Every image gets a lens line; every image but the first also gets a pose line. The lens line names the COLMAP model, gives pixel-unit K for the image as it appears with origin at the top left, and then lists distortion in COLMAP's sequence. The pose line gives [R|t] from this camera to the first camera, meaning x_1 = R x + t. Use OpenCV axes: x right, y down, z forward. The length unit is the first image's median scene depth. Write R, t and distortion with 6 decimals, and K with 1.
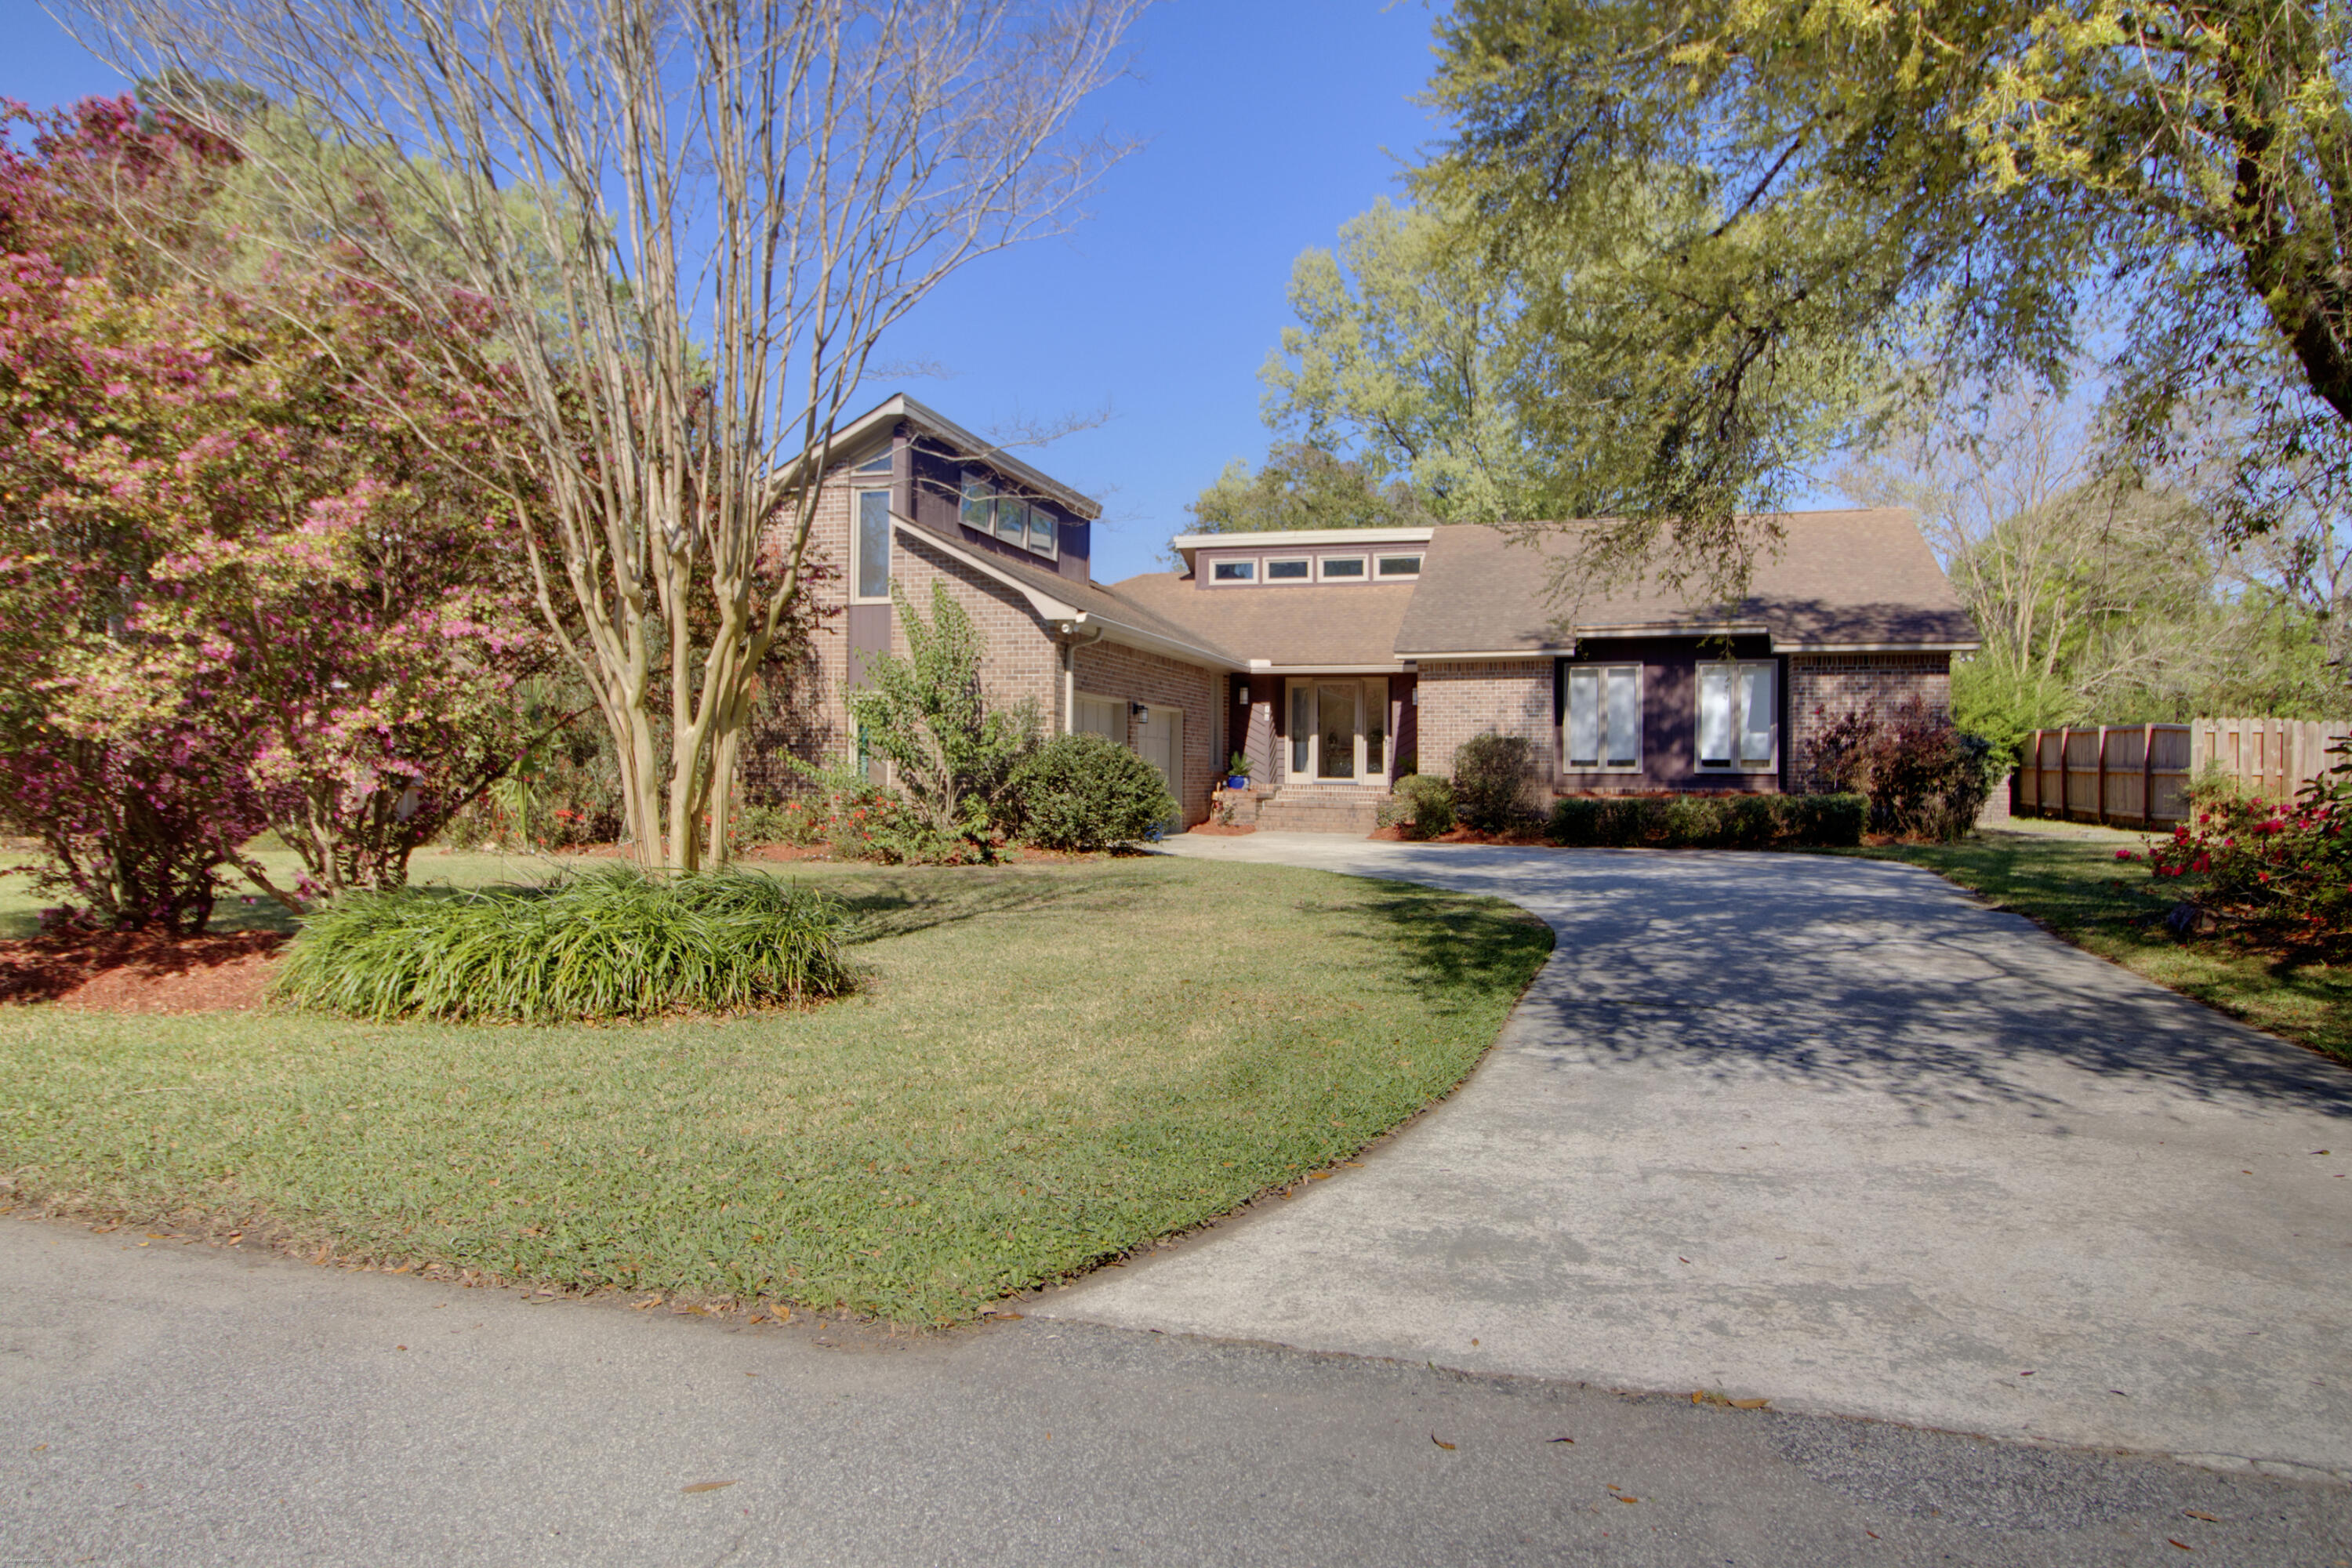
lens RADIAL K [[1500.7, 0, 1174.0], [0, 1500.7, 782.0], [0, 0, 1]] dist [0.002430, 0.001264]
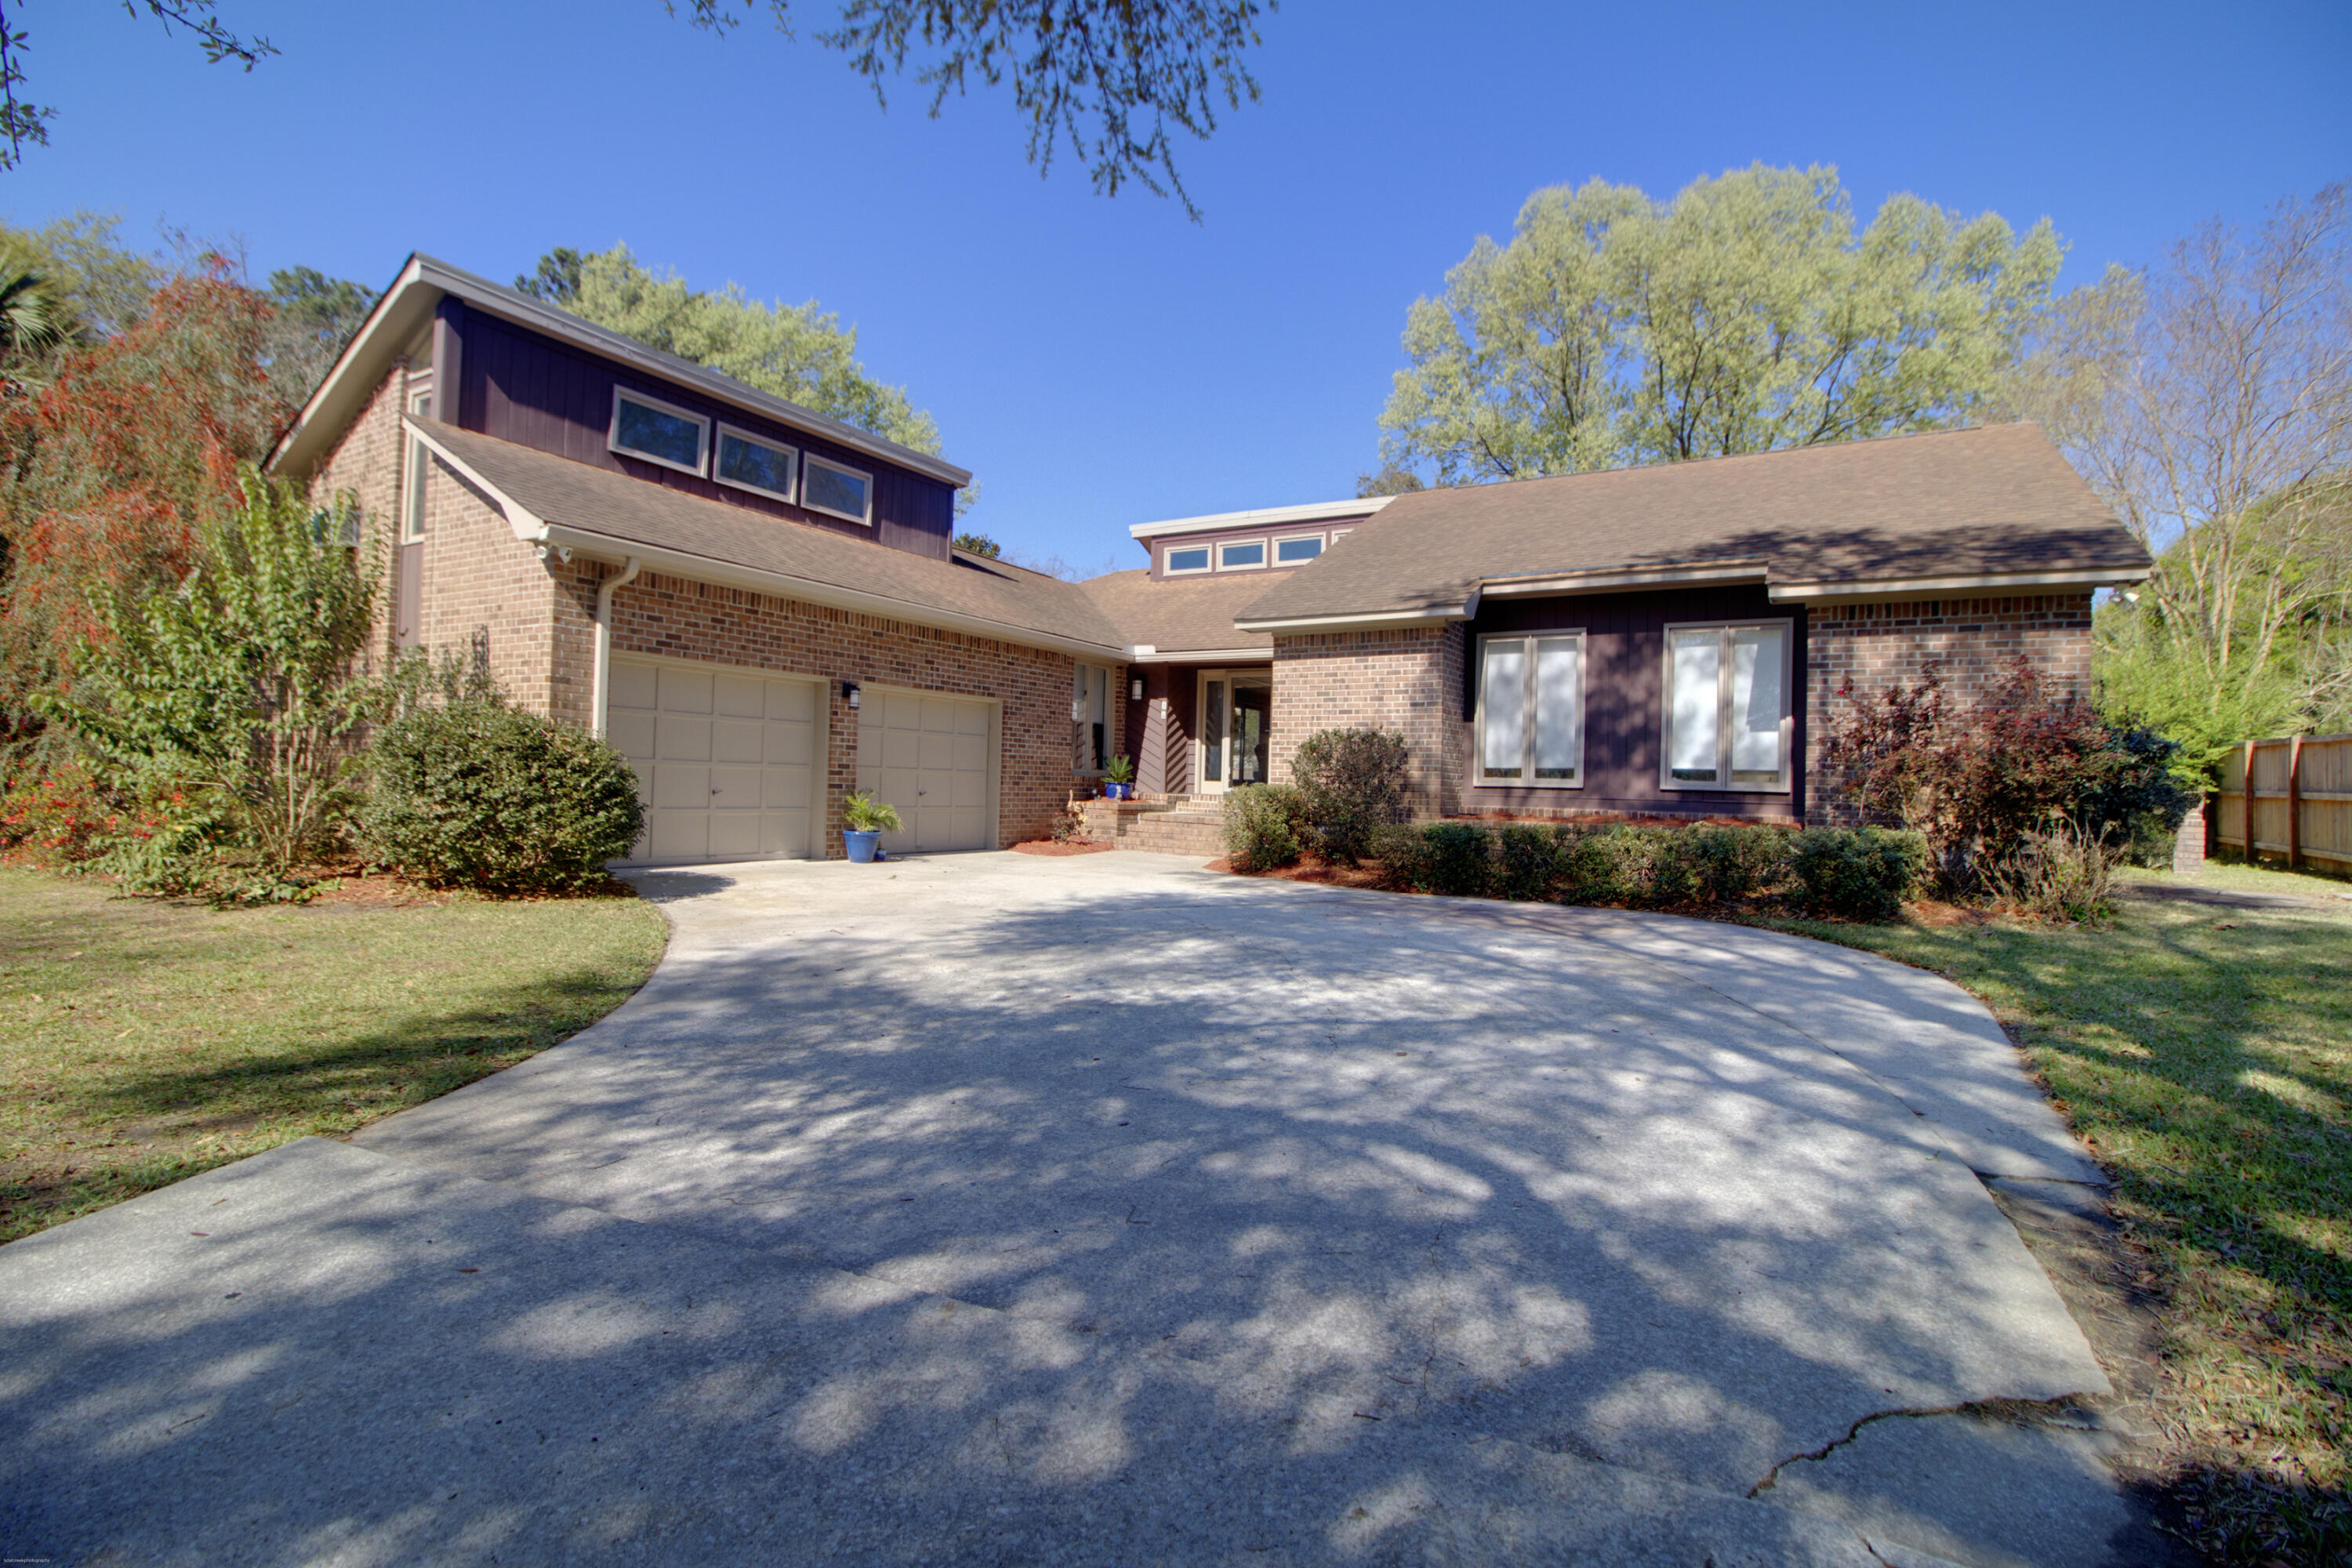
lens RADIAL K [[1068.6, 0, 1178.7], [0, 1068.6, 781.6], [0, 0, 1]] dist [-0.012544, -0.000968]
pose [[0.968599, 0.018147, -0.247965, 0.253520], [-0.020215, 0.999779, -0.005795, -0.002699], [0.247805, 0.010626, 0.968752, 0.477985]]
